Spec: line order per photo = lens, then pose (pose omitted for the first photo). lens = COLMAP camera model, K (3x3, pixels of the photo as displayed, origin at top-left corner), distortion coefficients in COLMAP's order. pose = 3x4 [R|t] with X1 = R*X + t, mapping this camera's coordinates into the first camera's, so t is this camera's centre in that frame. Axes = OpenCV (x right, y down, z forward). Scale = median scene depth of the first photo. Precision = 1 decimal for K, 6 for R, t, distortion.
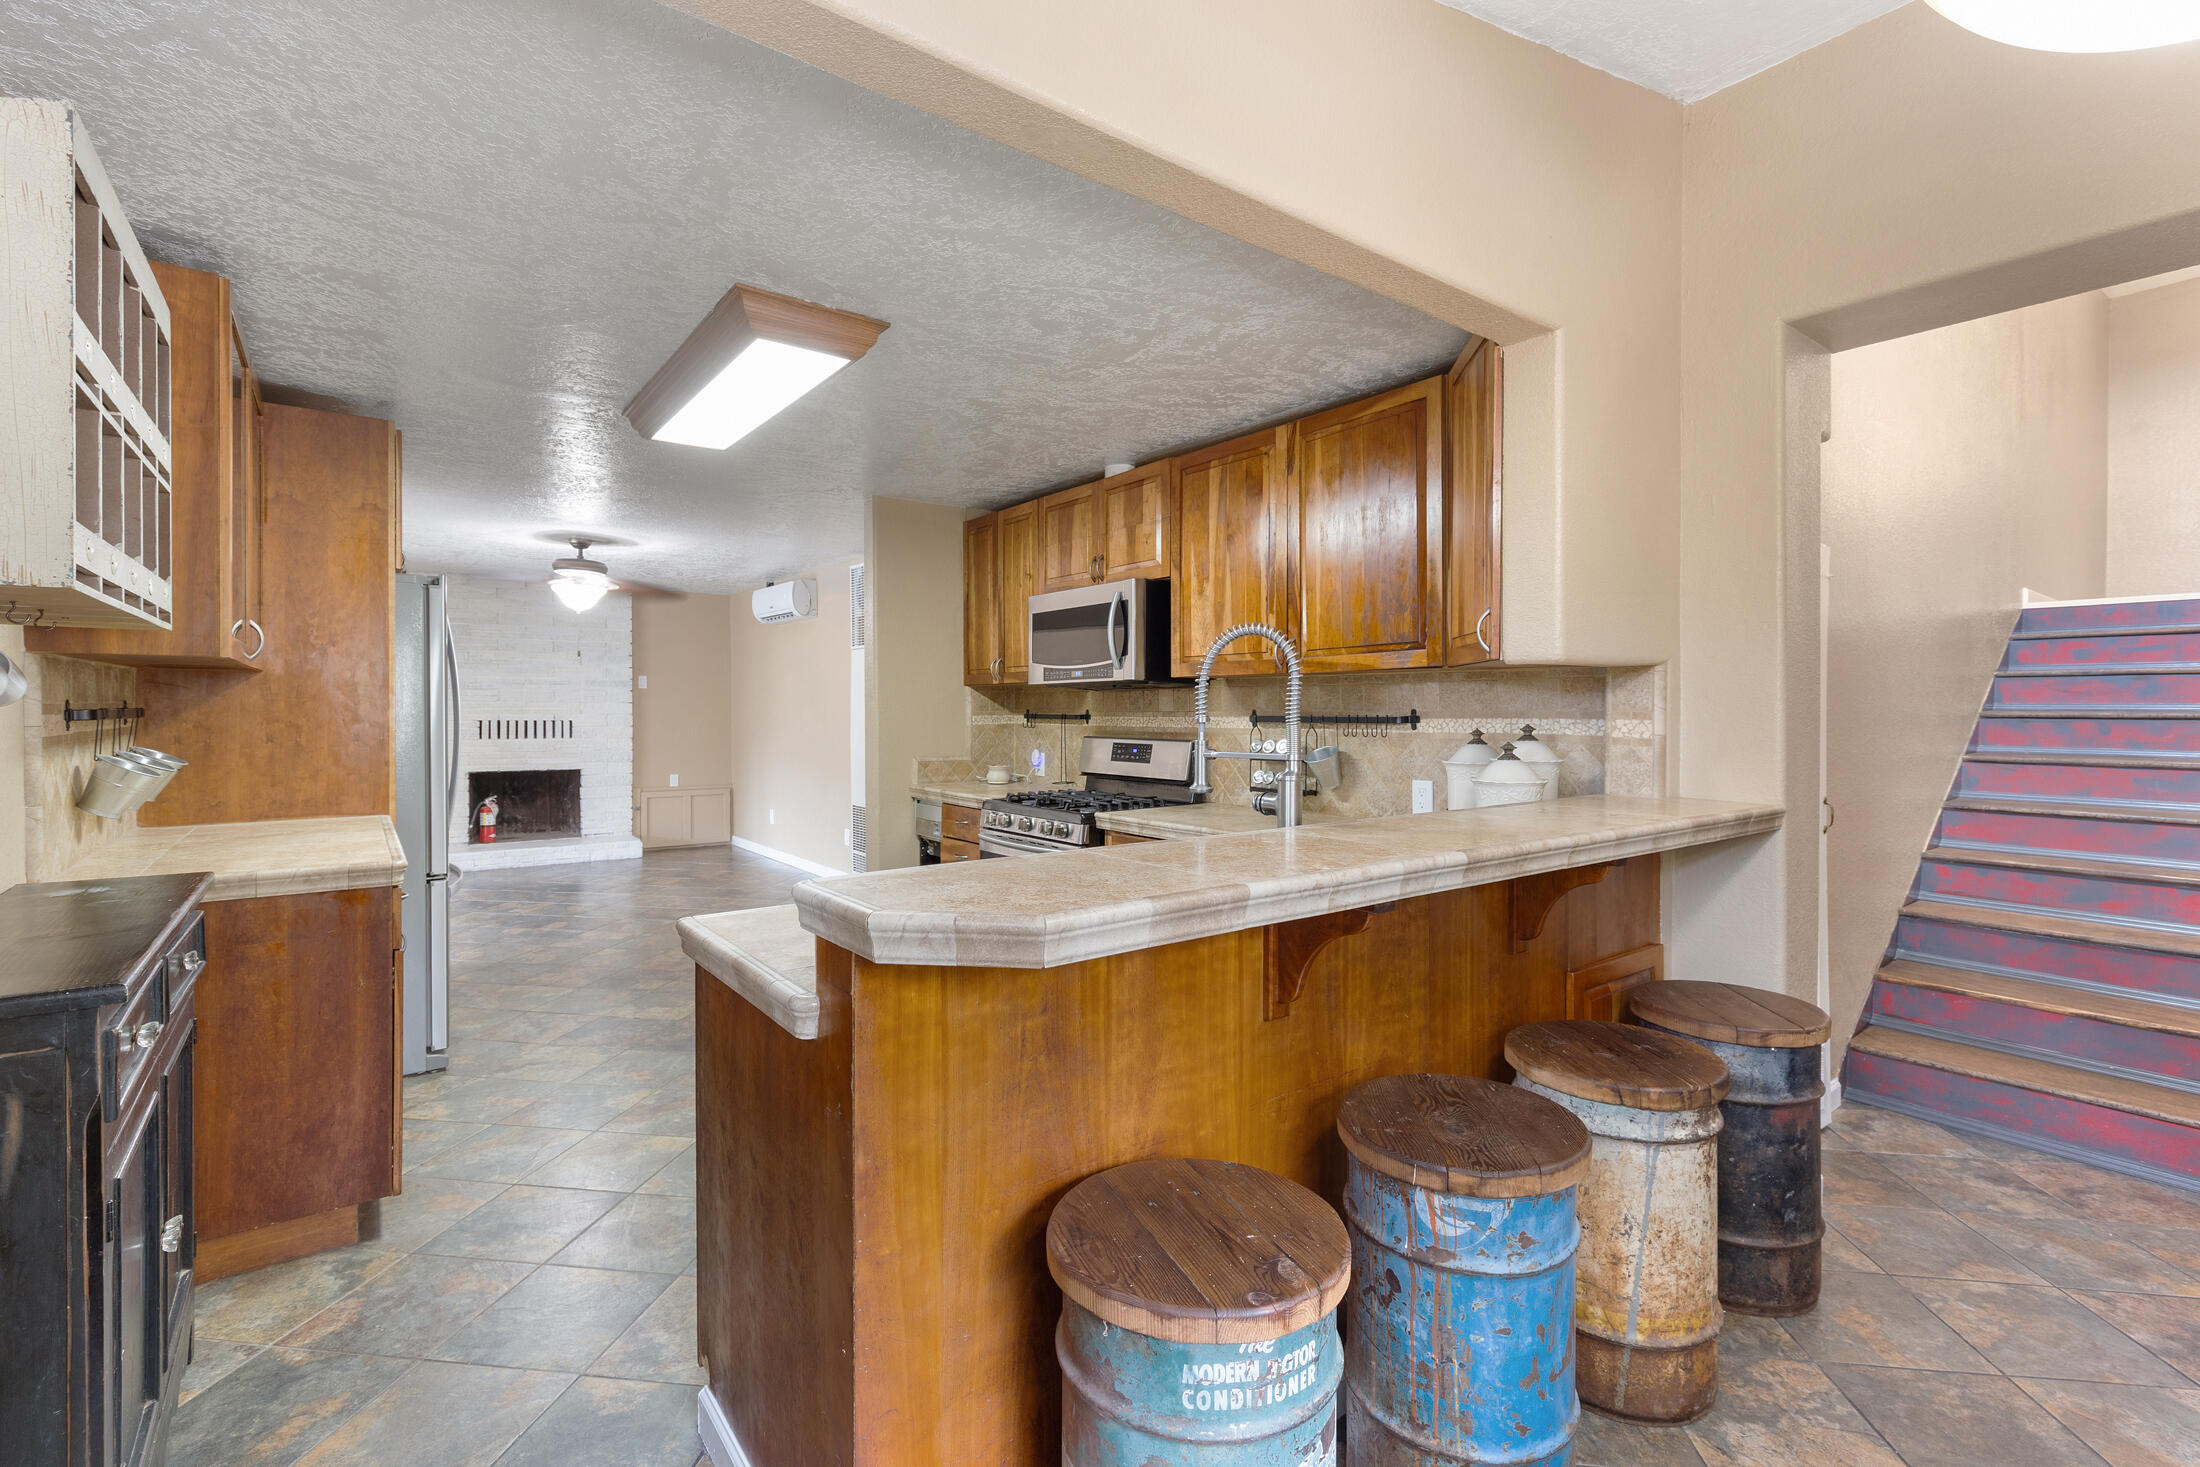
lens RADIAL K [[1000.5, 0, 1121.7], [0, 1000.5, 712.7], [0, 0, 1]] dist [0.007898, -0.001505]
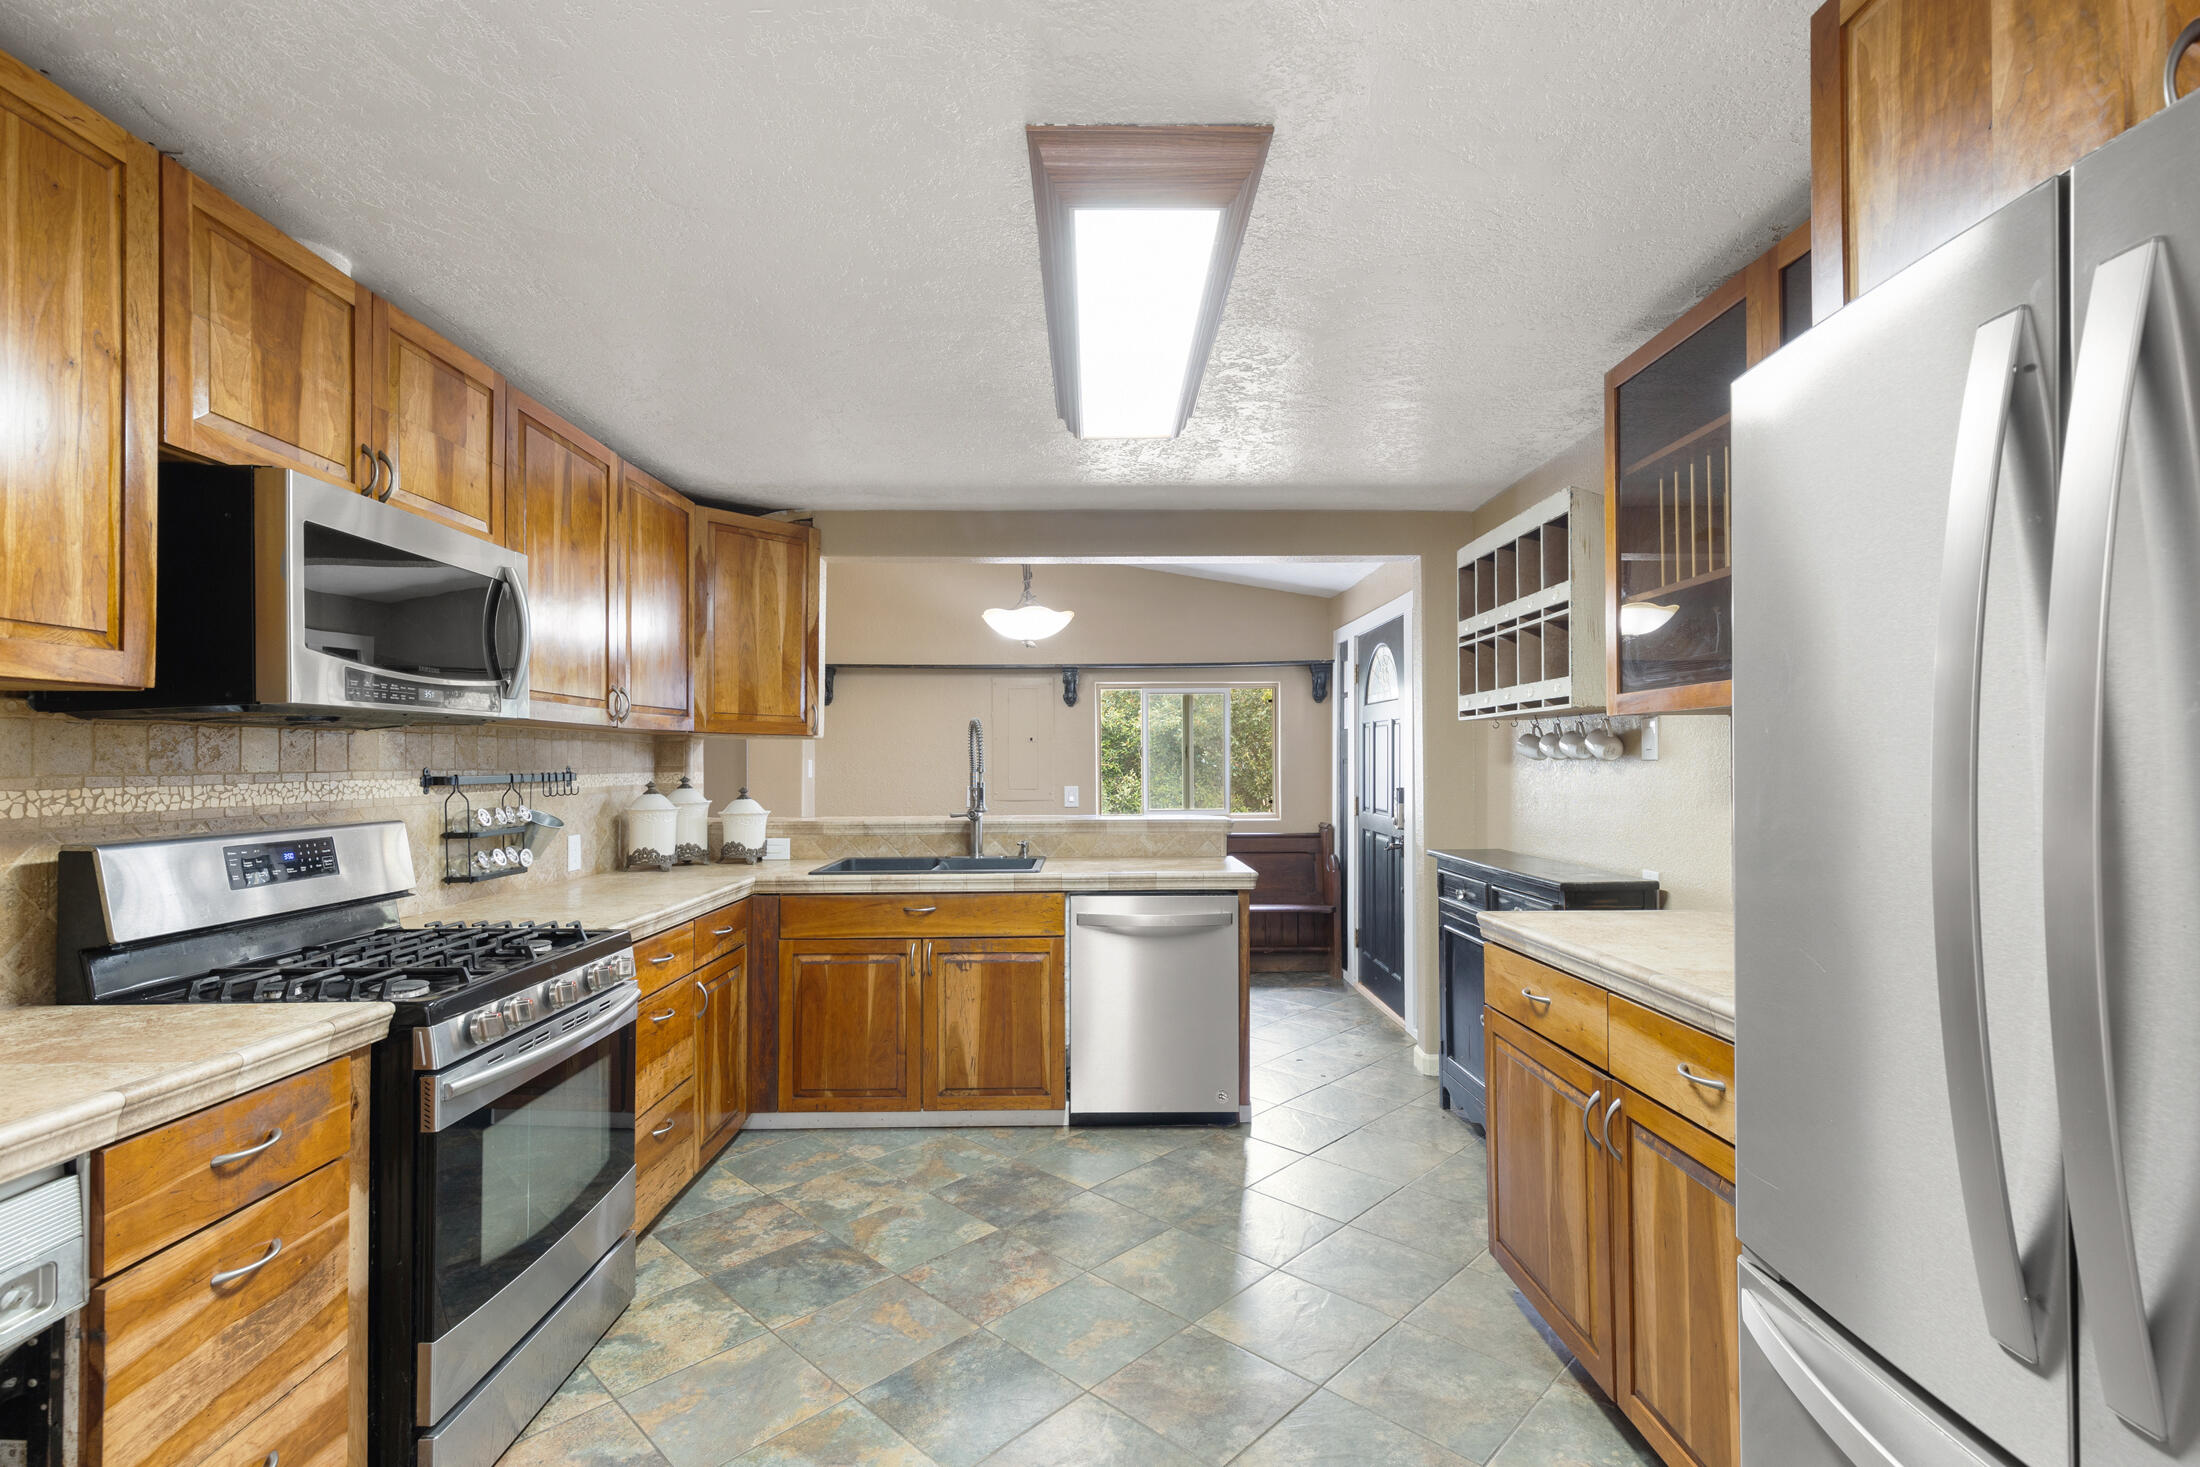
lens RADIAL K [[1000.5, 0, 1108.6], [0, 1000.5, 750.3], [0, 0, 1]] dist [0.007898, -0.001505]
pose [[-0.806400, 0.015396, 0.591170, -0.654855], [0.011518, 0.999880, -0.010327, -0.002583], [-0.591259, -0.001519, -0.806481, 1.309649]]
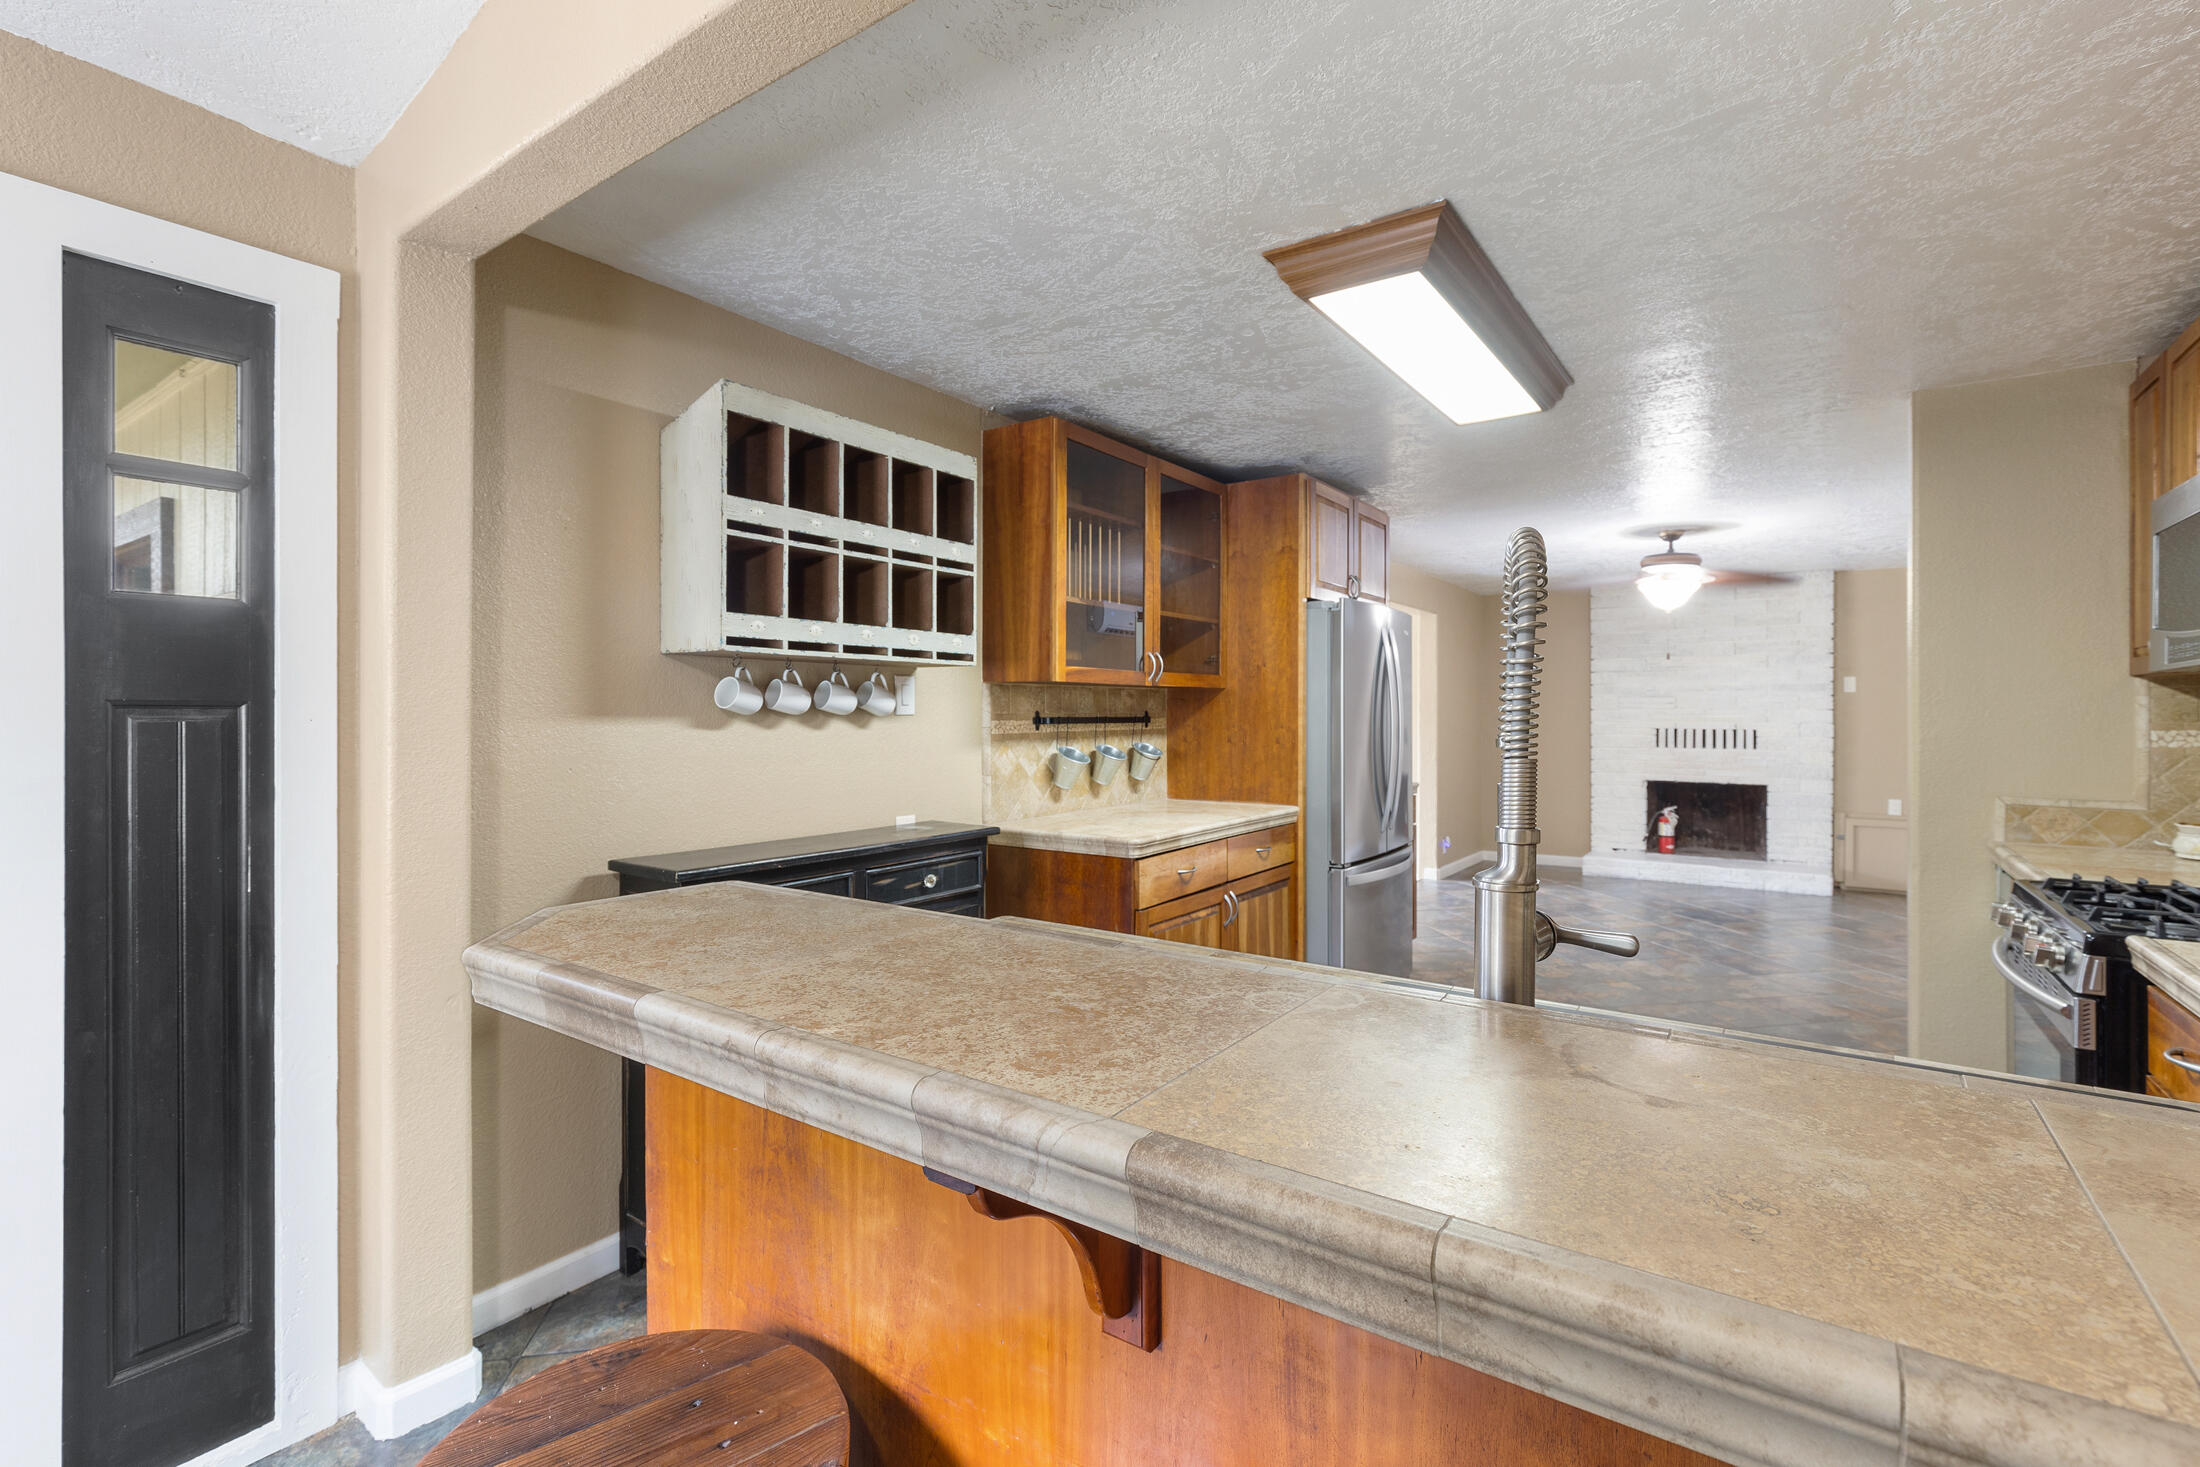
lens RADIAL K [[1000.5, 0, 1100.2], [0, 1000.5, 720.9], [0, 0, 1]] dist [0.007898, -0.001505]
pose [[0.293785, 0.005729, -0.955854, 0.289360], [-0.004566, 0.999979, 0.004590, -0.003197], [0.955861, 0.003016, 0.293805, 0.381647]]
